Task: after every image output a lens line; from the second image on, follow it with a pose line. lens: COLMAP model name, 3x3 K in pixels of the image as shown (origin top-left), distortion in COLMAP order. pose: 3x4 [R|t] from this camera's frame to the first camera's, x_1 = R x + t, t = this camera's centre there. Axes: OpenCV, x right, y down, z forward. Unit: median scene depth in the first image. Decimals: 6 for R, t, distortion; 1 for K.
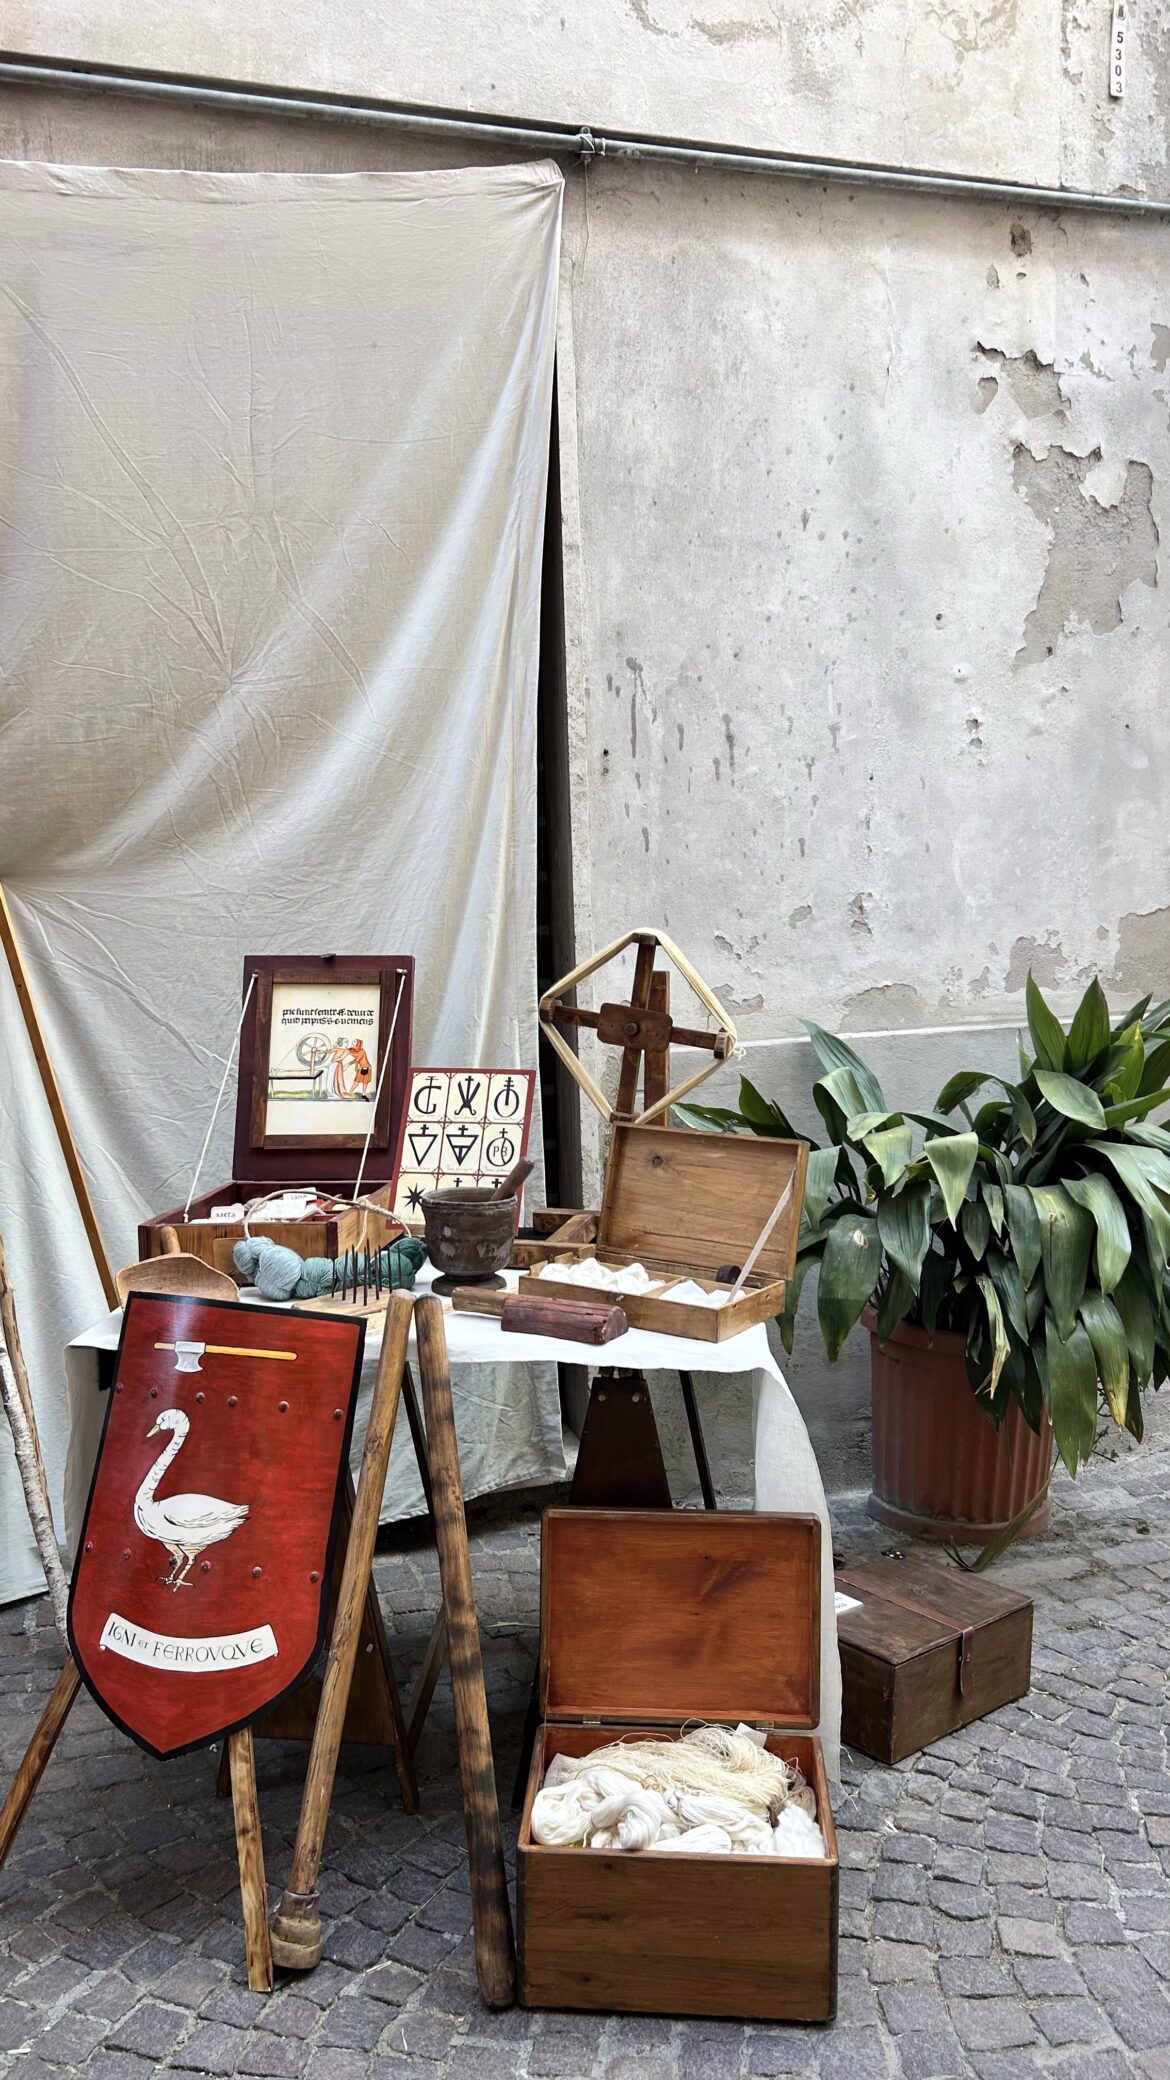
lens RADIAL K [[1562.0, 0, 603.0], [0, 1562.0, 1043.0], [0, 0, 1]] dist [0.010066, -0.048828]
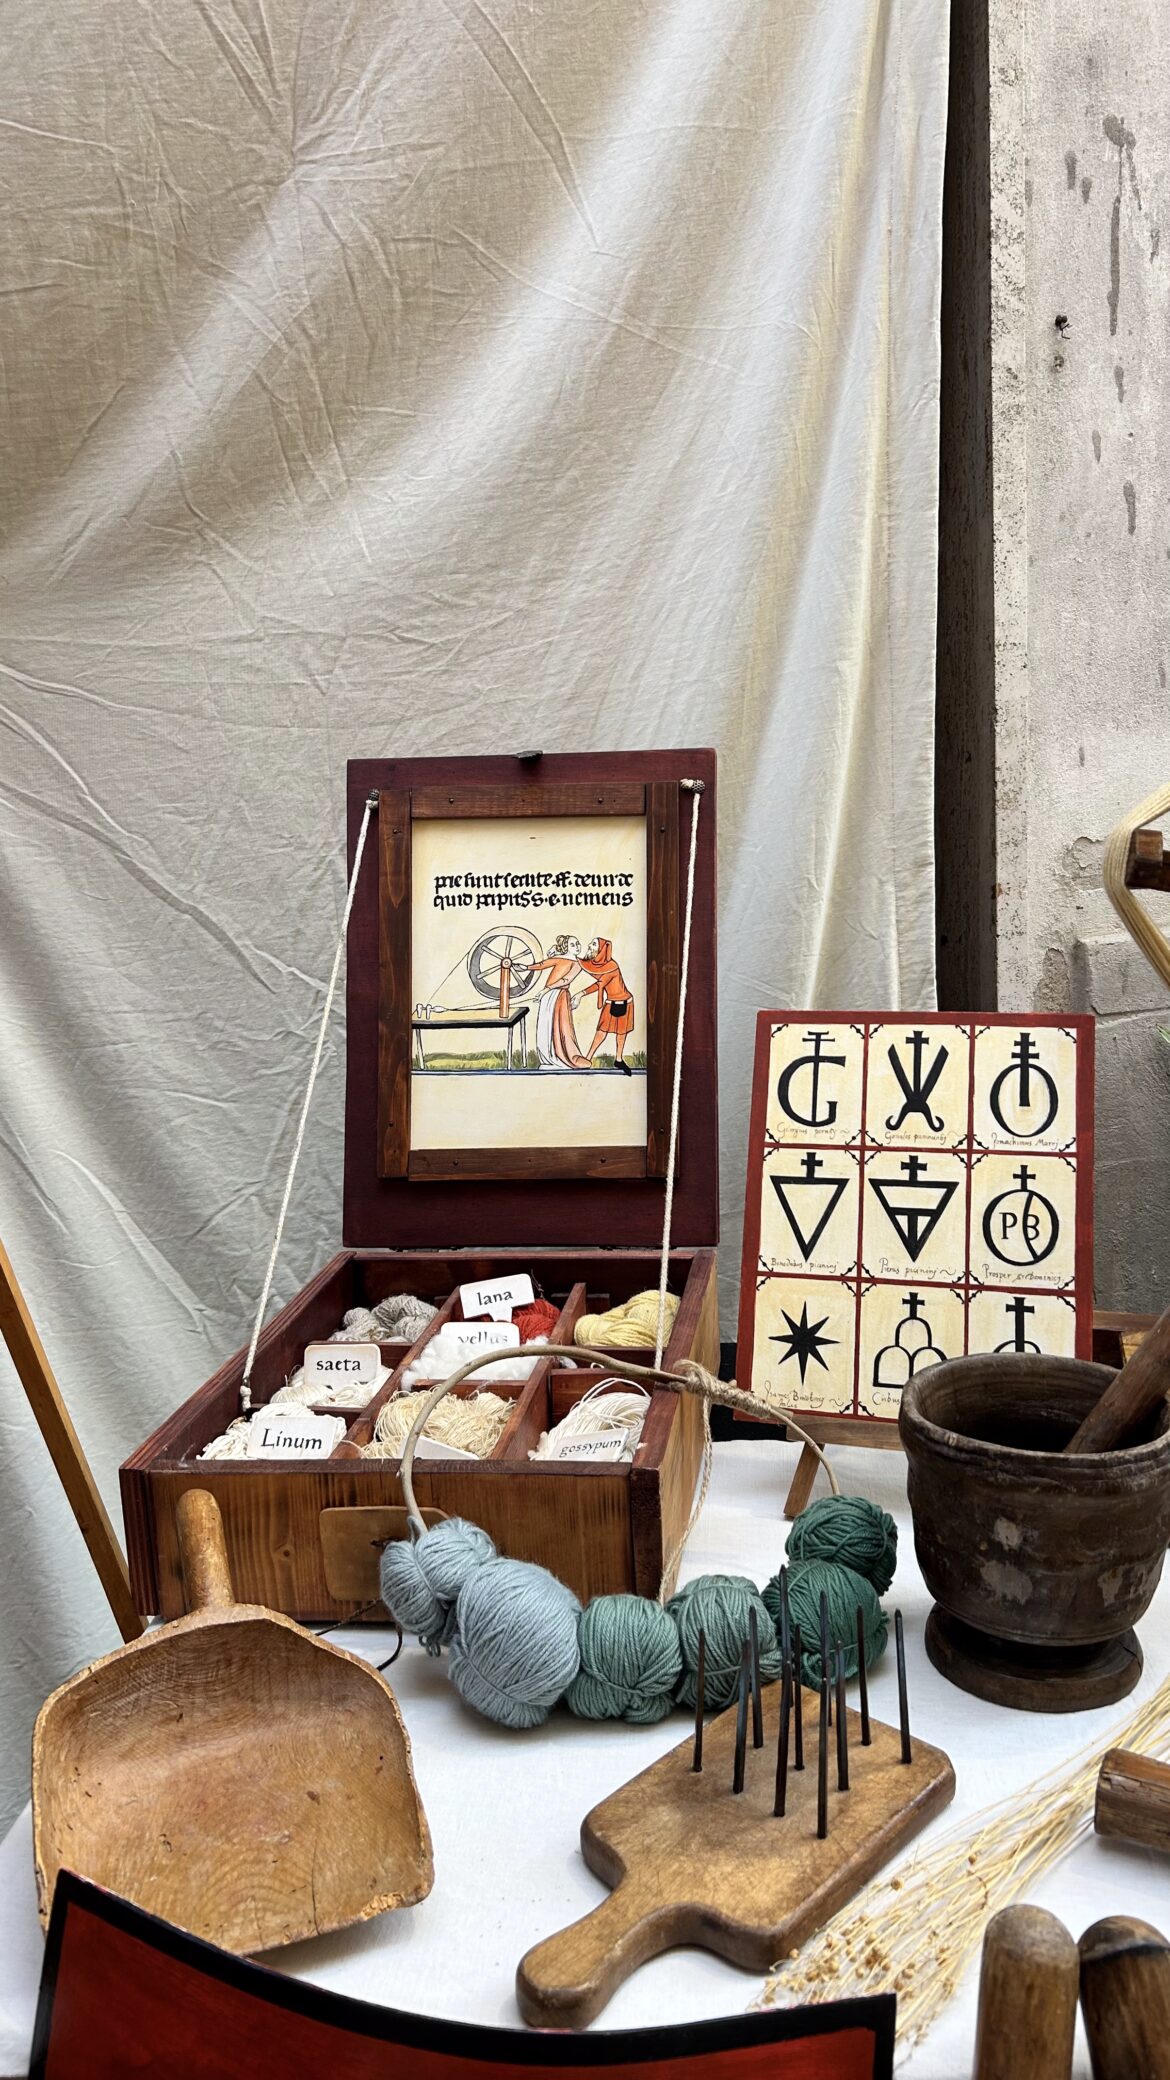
lens RADIAL K [[1562.0, 0, 563.2], [0, 1562.0, 1057.5], [0, 0, 1]] dist [0.010066, -0.048828]
pose [[0.997790, -0.017856, -0.064010, -0.133256], [0.024620, 0.994009, 0.106488, -0.015579], [0.061725, -0.107828, 0.992252, 0.518432]]
